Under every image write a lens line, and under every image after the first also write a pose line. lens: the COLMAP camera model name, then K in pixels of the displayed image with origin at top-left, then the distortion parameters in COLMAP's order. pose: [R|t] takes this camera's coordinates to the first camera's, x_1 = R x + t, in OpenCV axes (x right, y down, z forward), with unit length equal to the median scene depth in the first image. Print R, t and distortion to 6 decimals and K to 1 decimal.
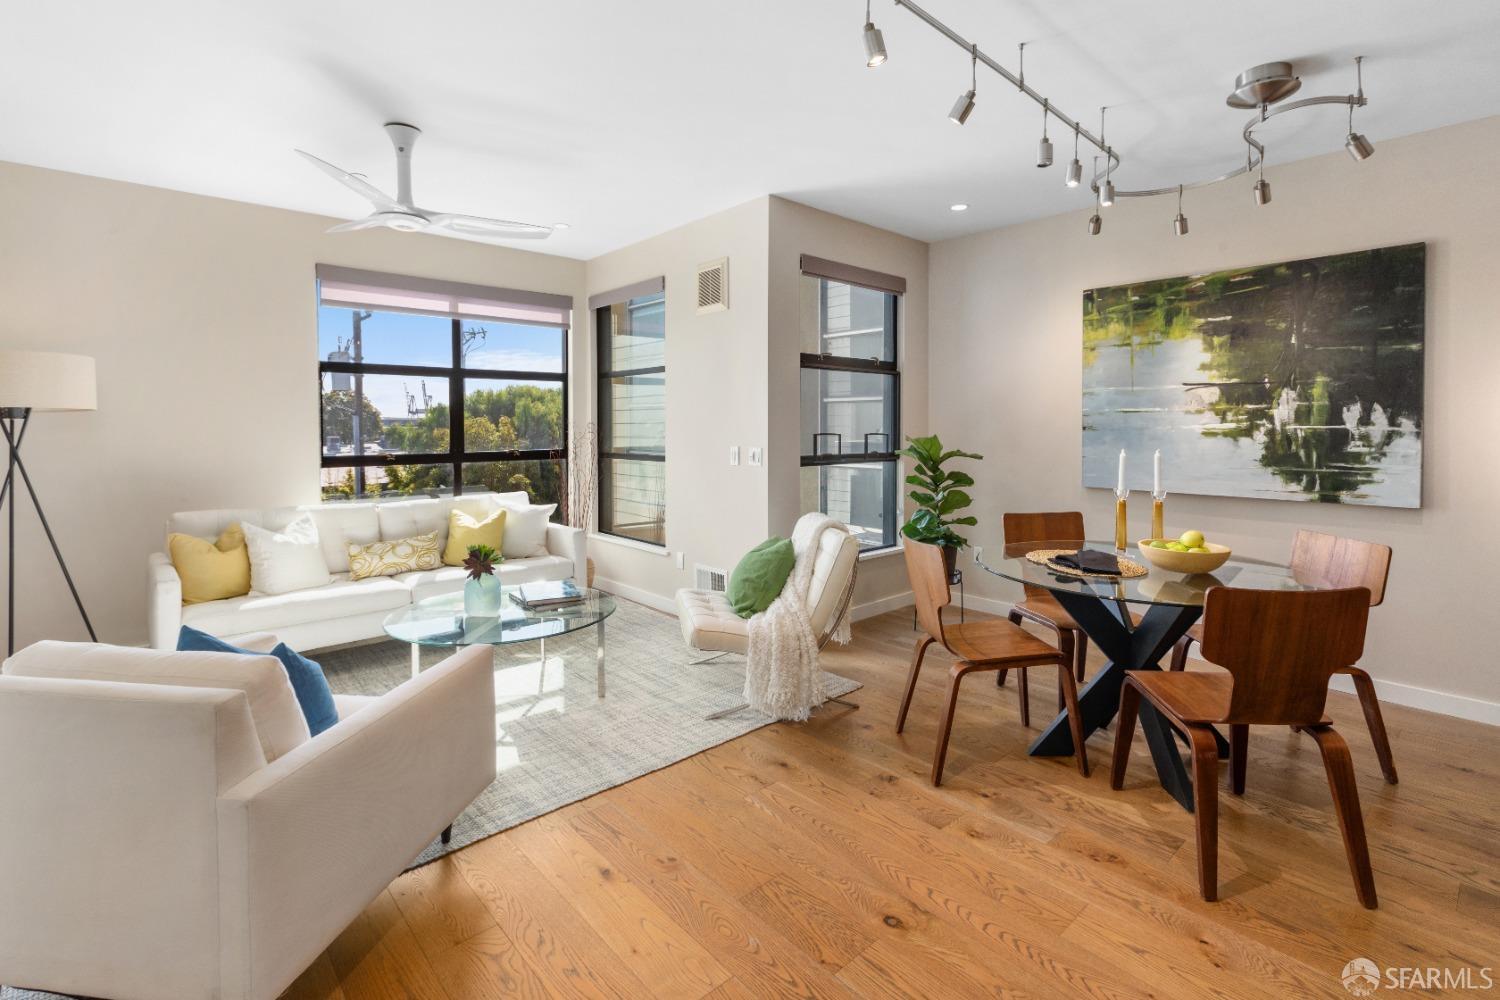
lens RADIAL K [[686.6, 0, 732.8], [0, 686.6, 429.1], [0, 0, 1]] dist [0.002988, -0.000435]
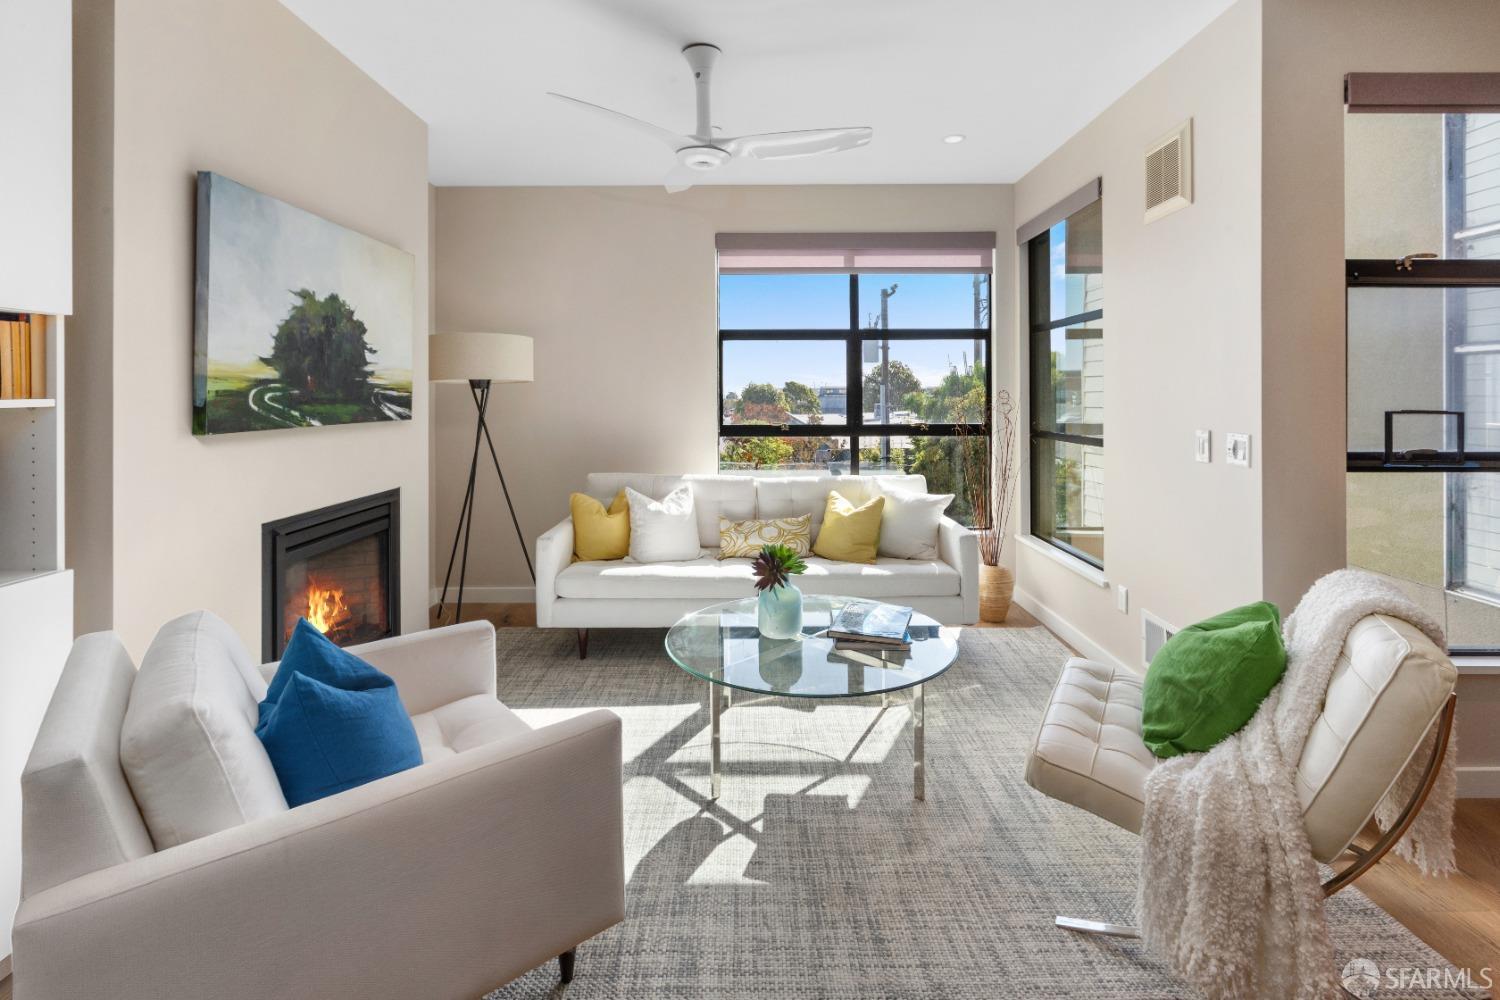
lens RADIAL K [[686.6, 0, 758.4], [0, 686.6, 392.1], [0, 0, 1]] dist [0.002988, -0.000435]
pose [[0.757392, -0.002993, -0.652954, 0.114315], [-0.002798, 0.999965, -0.007829, -0.001950], [0.652954, 0.007757, 0.757357, 0.335849]]
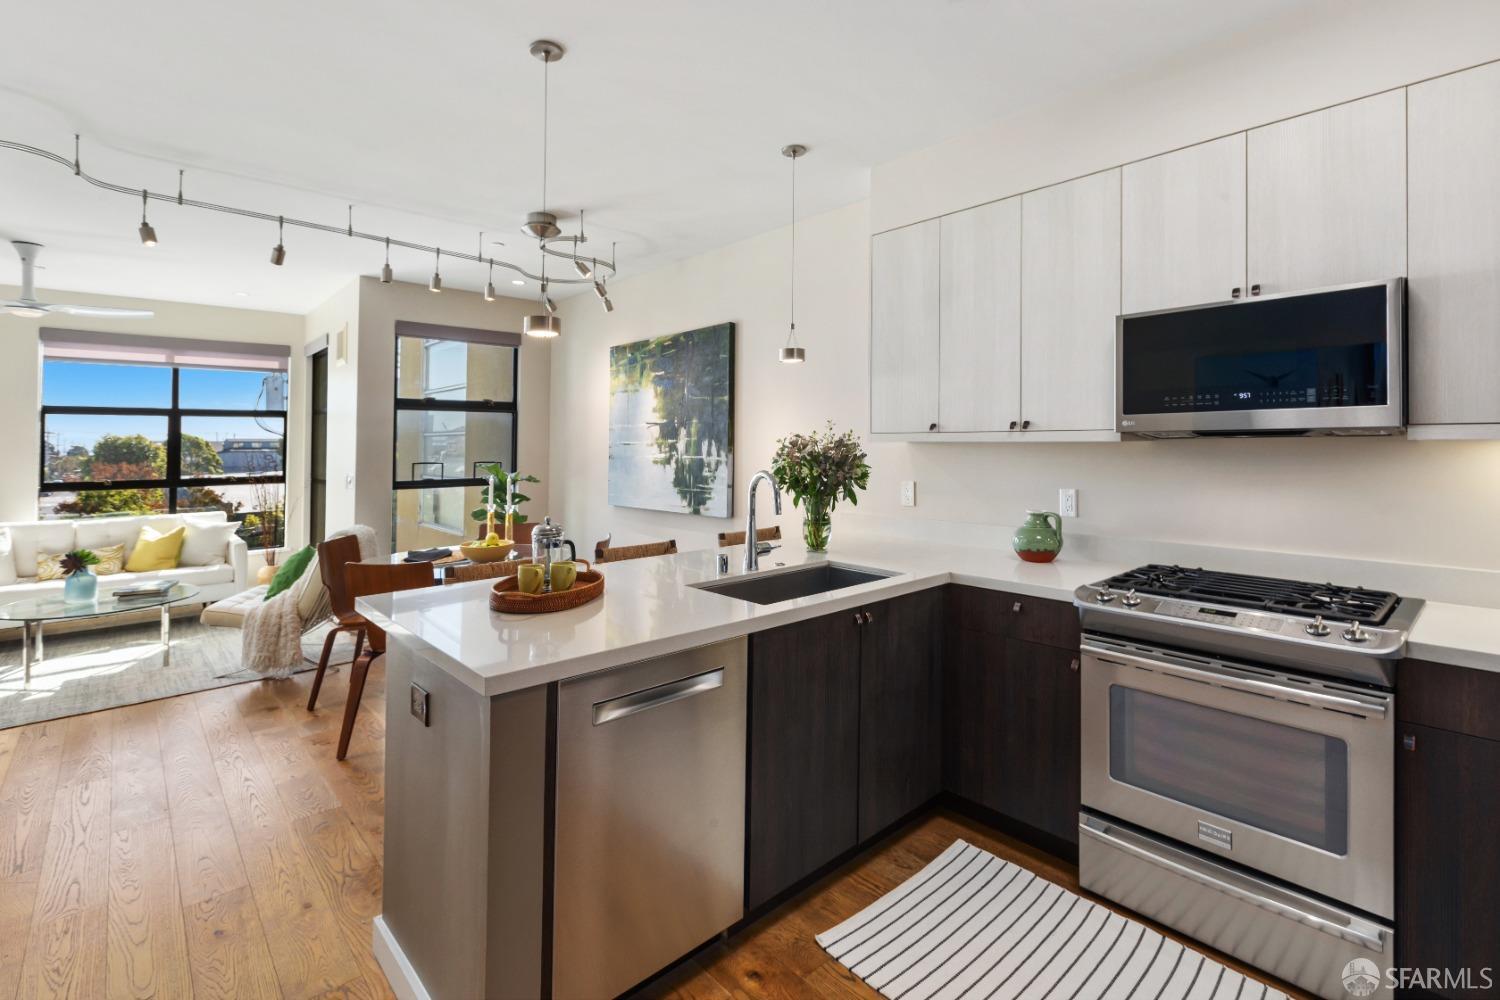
lens RADIAL K [[772.0, 0, 712.0], [0, 772.0, 412.1], [0, 0, 1]] dist [0.000856, 0.005221]
pose [[0.998079, -0.011765, -0.060833, 0.880472], [0.008916, 0.998860, -0.046887, -0.017485], [0.061315, 0.046255, 0.997046, -0.439494]]
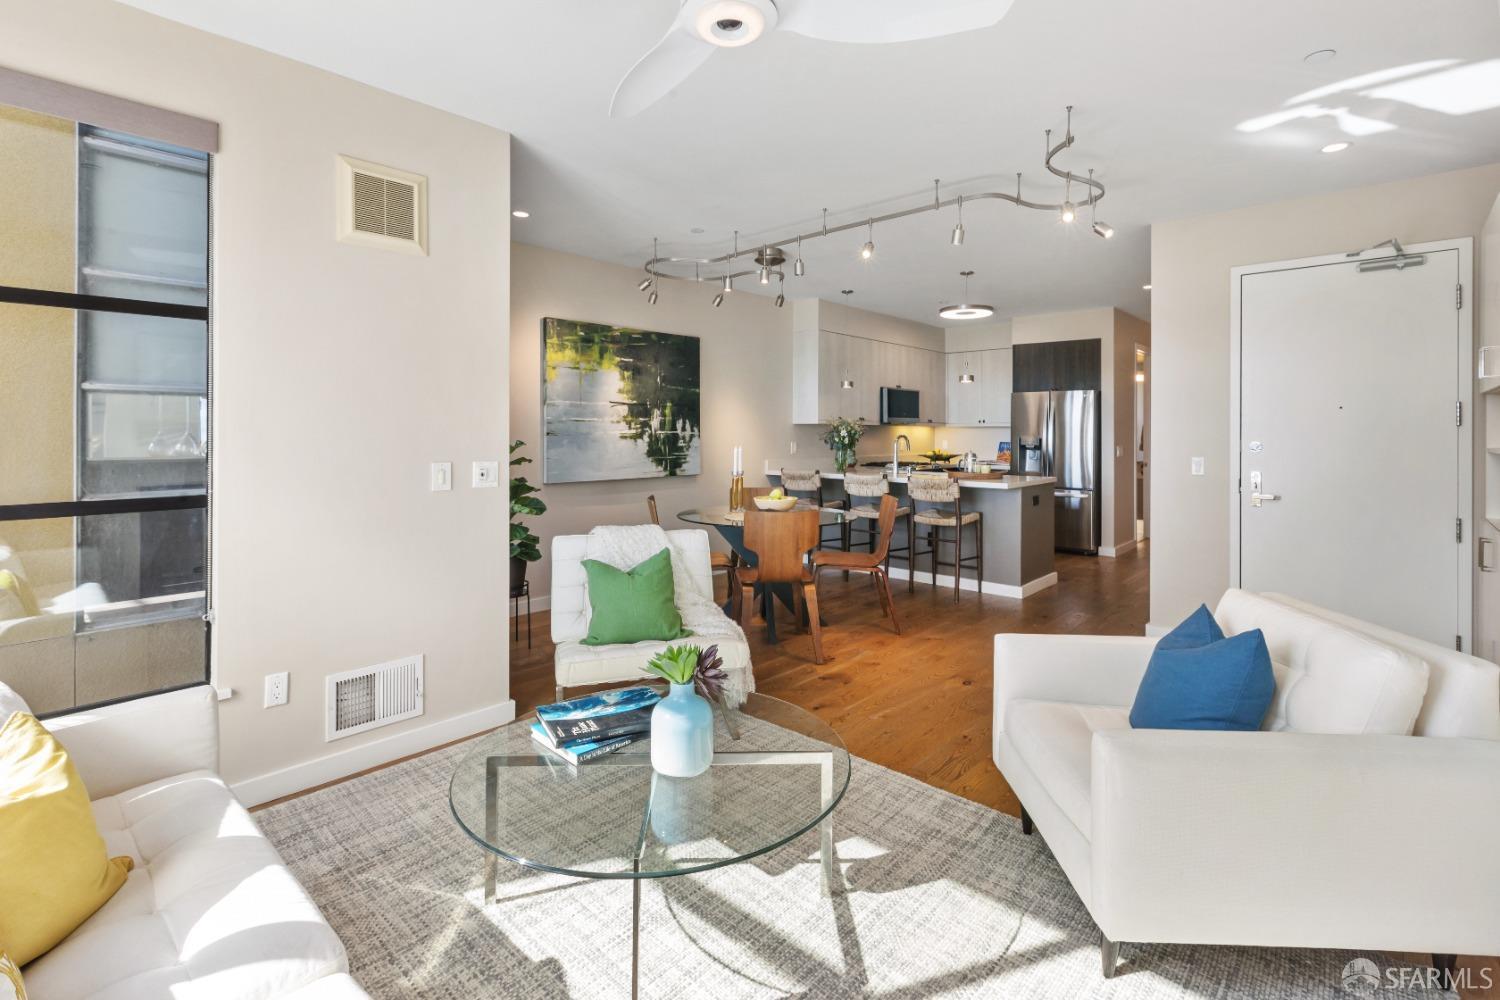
lens RADIAL K [[686.6, 0, 757.7], [0, 686.6, 437.9], [0, 0, 1]] dist [0.002988, -0.000435]
pose [[-0.108105, -0.010695, 0.994082, -0.799455], [0.003733, 0.999931, 0.011164, -0.006510], [-0.994132, 0.004918, -0.108058, 0.866032]]
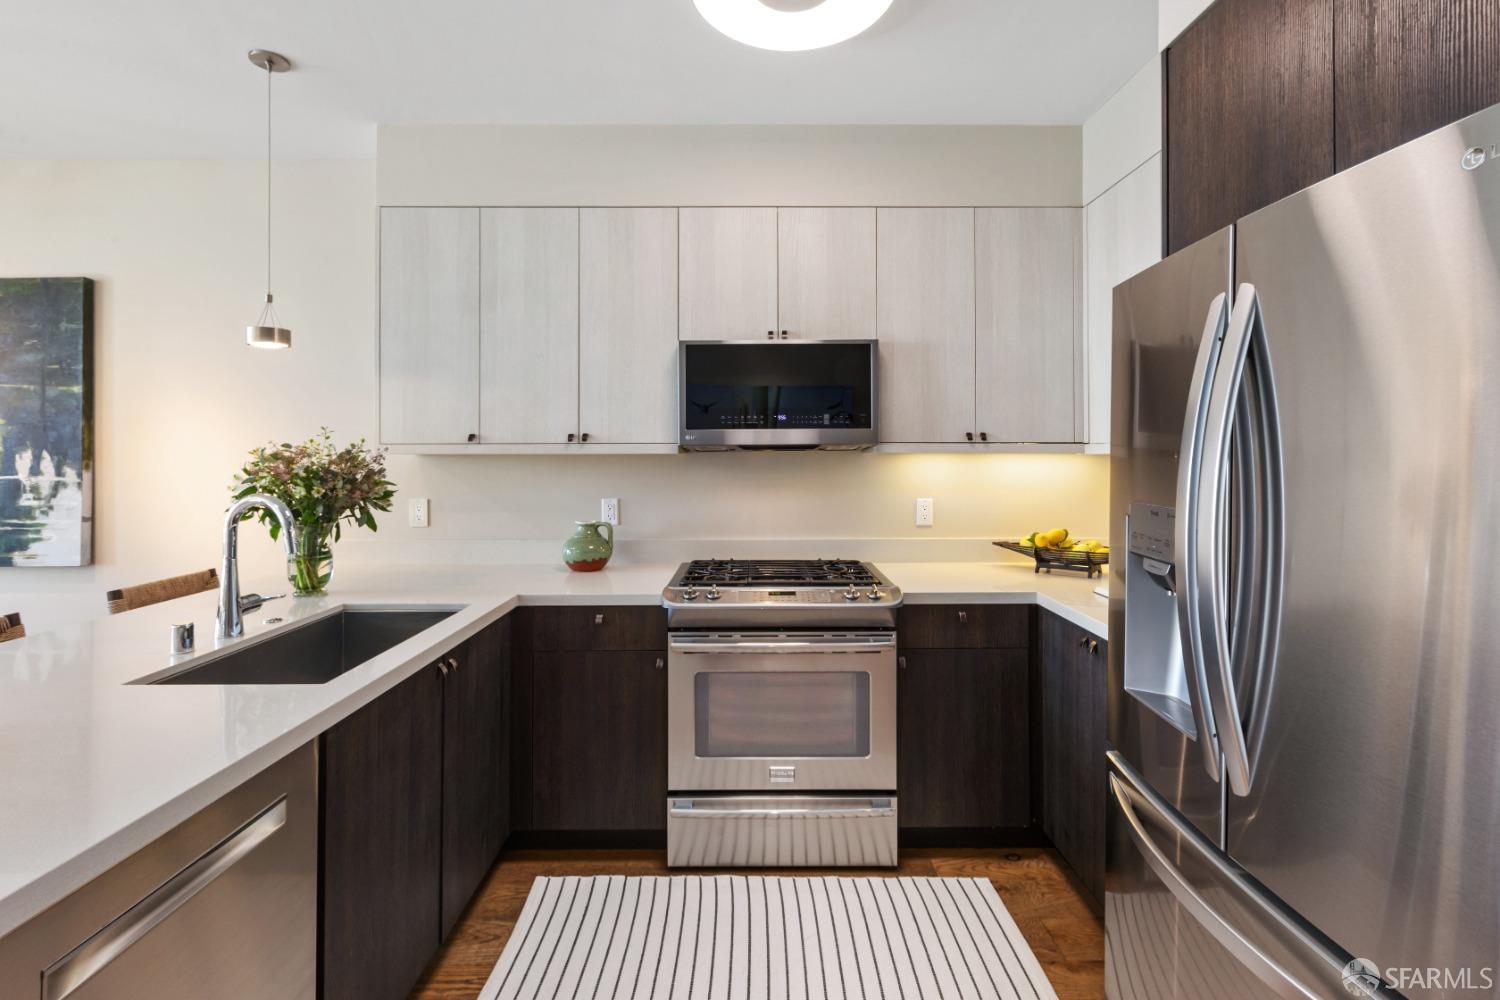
lens RADIAL K [[686.6, 0, 732.8], [0, 686.6, 453.8], [0, 0, 1]] dist [0.002988, -0.000435]
pose [[0.651053, -0.001264, 0.759031, 0.719083], [0.010293, 0.999921, -0.007164, -0.015267], [-0.758963, 0.012477, 0.651015, -0.215903]]
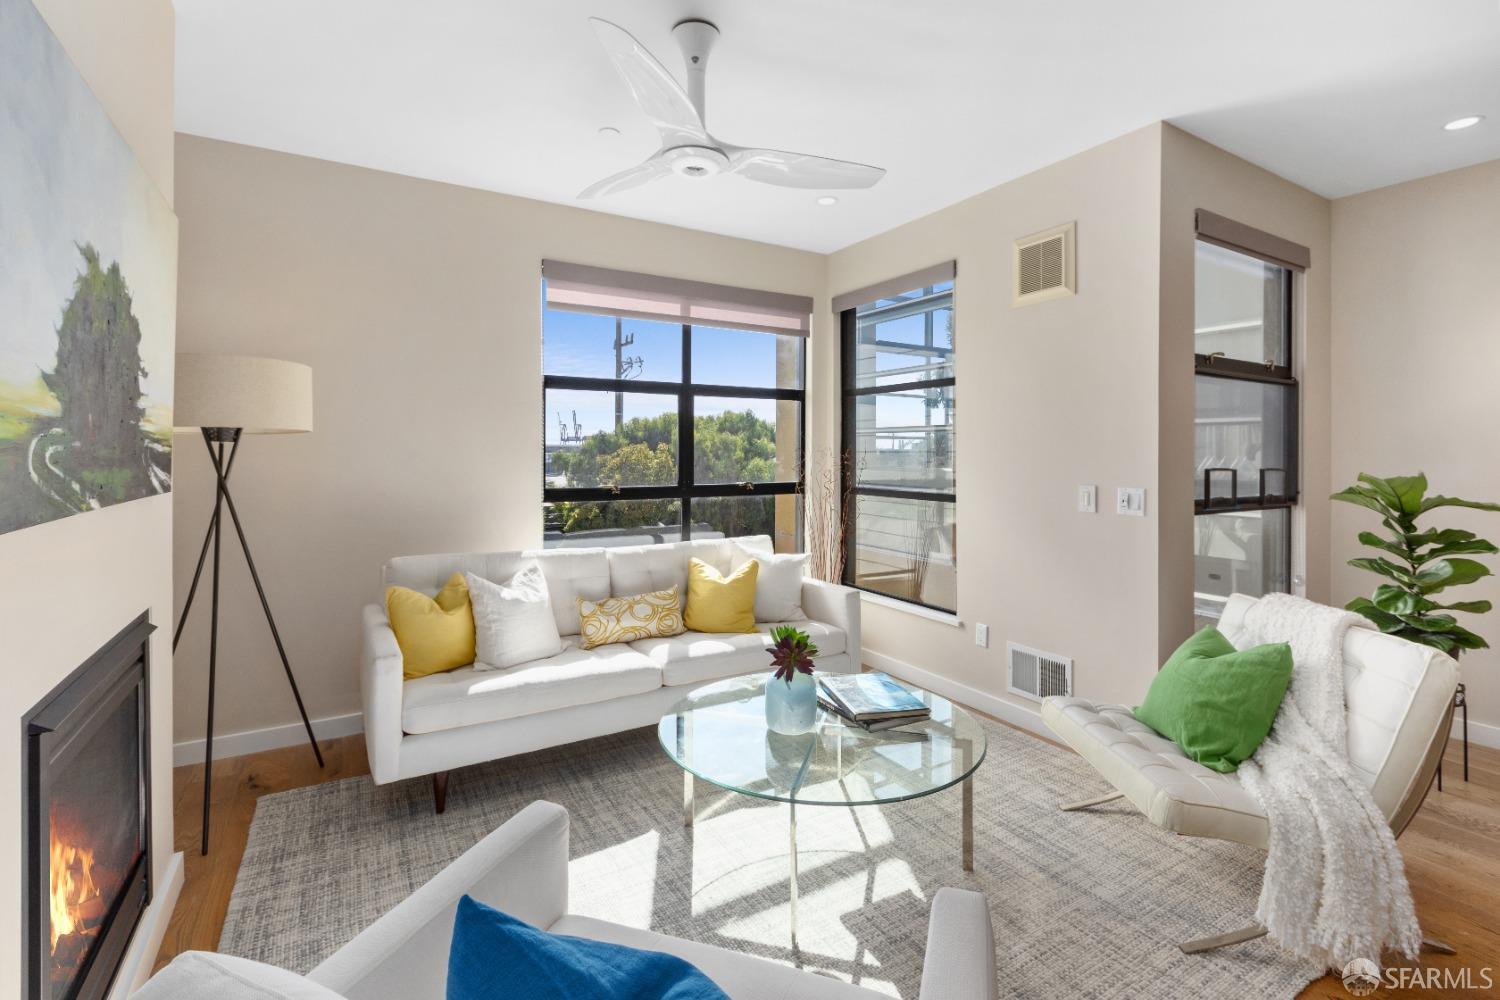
lens RADIAL K [[686.6, 0, 738.8], [0, 686.6, 440.9], [0, 0, 1]] dist [0.002988, -0.000435]
pose [[0.982225, 0.003038, -0.187681, -0.248949], [-0.007359, 0.999724, -0.022327, -0.002387], [0.187561, 0.023312, 0.981976, 0.268064]]
